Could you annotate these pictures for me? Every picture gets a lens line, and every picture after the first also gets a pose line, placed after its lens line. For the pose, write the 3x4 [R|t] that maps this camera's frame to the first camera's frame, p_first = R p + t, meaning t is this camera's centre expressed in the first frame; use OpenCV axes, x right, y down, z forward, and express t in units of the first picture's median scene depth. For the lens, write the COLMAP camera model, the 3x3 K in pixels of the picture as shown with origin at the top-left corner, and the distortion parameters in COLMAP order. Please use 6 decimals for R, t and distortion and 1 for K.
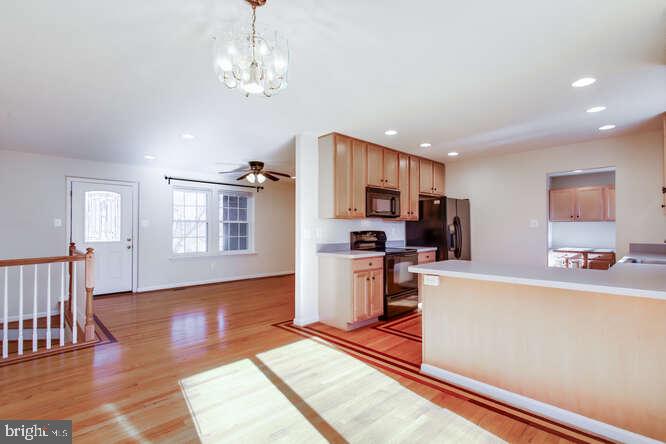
lens RADIAL K [[322.3, 0, 341.5], [0, 322.3, 226.2], [0, 0, 1]] dist [-0.000632, 0.003473]
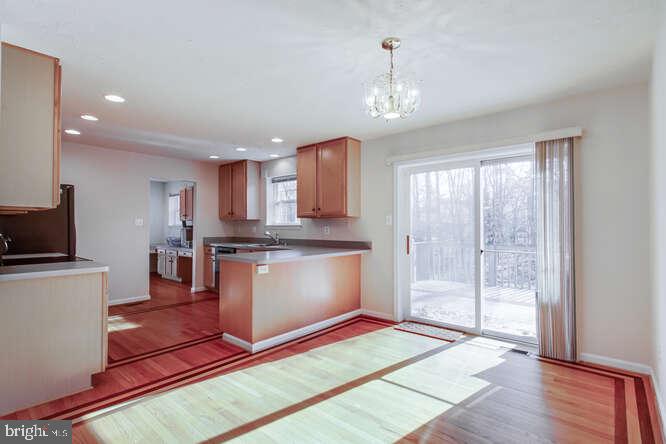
lens RADIAL K [[322.3, 0, 326.6], [0, 322.3, 225.5], [0, 0, 1]] dist [-0.000632, 0.003473]
pose [[-0.048708, 0.002084, 0.998811, -0.523881], [-0.002139, 0.999995, -0.002191, 0.001467], [-0.998811, -0.002243, -0.048703, 0.456586]]
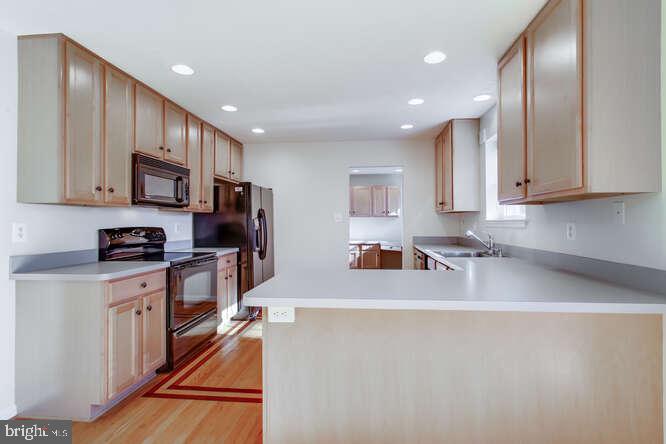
lens RADIAL K [[322.3, 0, 340.7], [0, 322.3, 218.8], [0, 0, 1]] dist [-0.000632, 0.003473]
pose [[0.771777, 0.006774, 0.635857, -0.004490], [-0.002582, 0.999968, -0.007520, 0.001543], [-0.635888, 0.004162, 0.771770, 0.270032]]
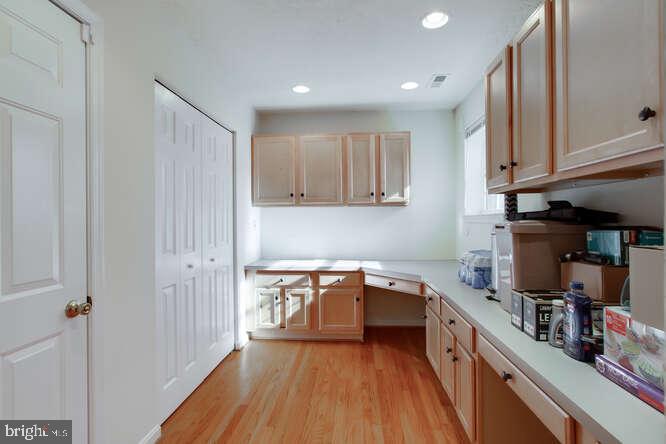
lens RADIAL K [[322.3, 0, 336.7], [0, 322.3, 218.3], [0, 0, 1]] dist [-0.000632, 0.003473]
pose [[0.759870, 0.001577, 0.650073, 0.703683], [0.003925, 0.999968, -0.007014, 0.010935], [-0.650063, 0.007881, 0.759839, 0.923241]]
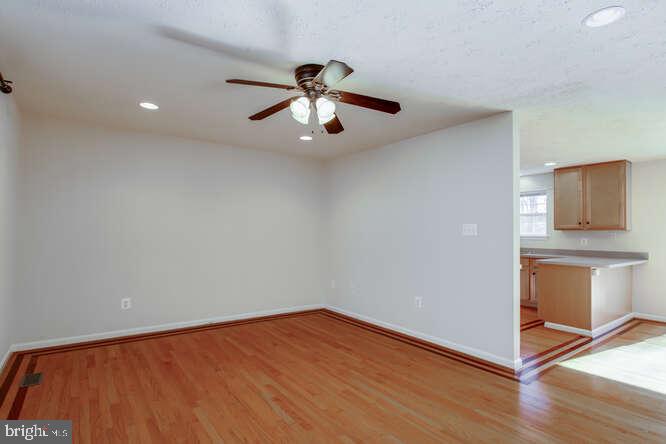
lens RADIAL K [[342.6, 0, 338.0], [0, 342.6, 223.6], [0, 0, 1]] dist [-0.005521, 0.001938]
pose [[0.143370, 0.030167, 0.989209, -0.833334], [-0.023829, 0.999351, -0.027022, 0.004787], [-0.989382, -0.019698, 0.143996, 1.104189]]
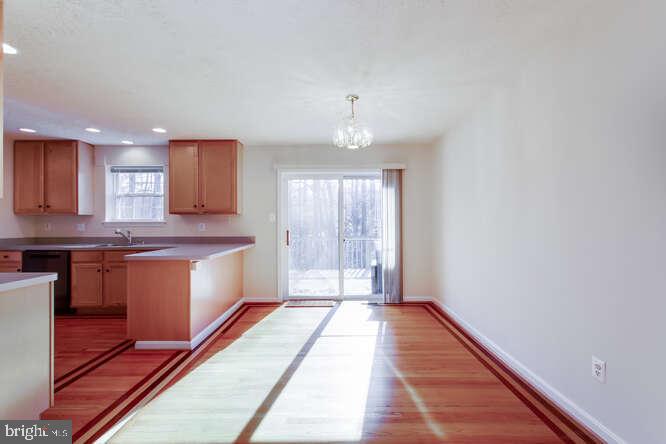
lens RADIAL K [[322.3, 0, 328.1], [0, 322.3, 223.4], [0, 0, 1]] dist [-0.000632, 0.003473]
pose [[-0.687114, 0.001256, 0.726549, -0.524302], [0.000435, 0.999999, -0.001317, 0.005122], [-0.726550, -0.000589, -0.687114, 0.823583]]
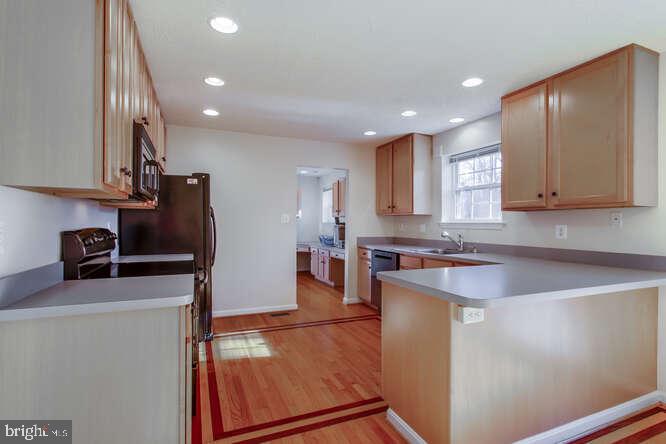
lens RADIAL K [[322.3, 0, 329.6], [0, 322.3, 221.5], [0, 0, 1]] dist [-0.000632, 0.003473]
pose [[0.391452, 0.011086, 0.920132, -0.198210], [-0.013324, 0.999891, -0.006379, 0.004500], [-0.920102, -0.009762, 0.391557, 0.563788]]
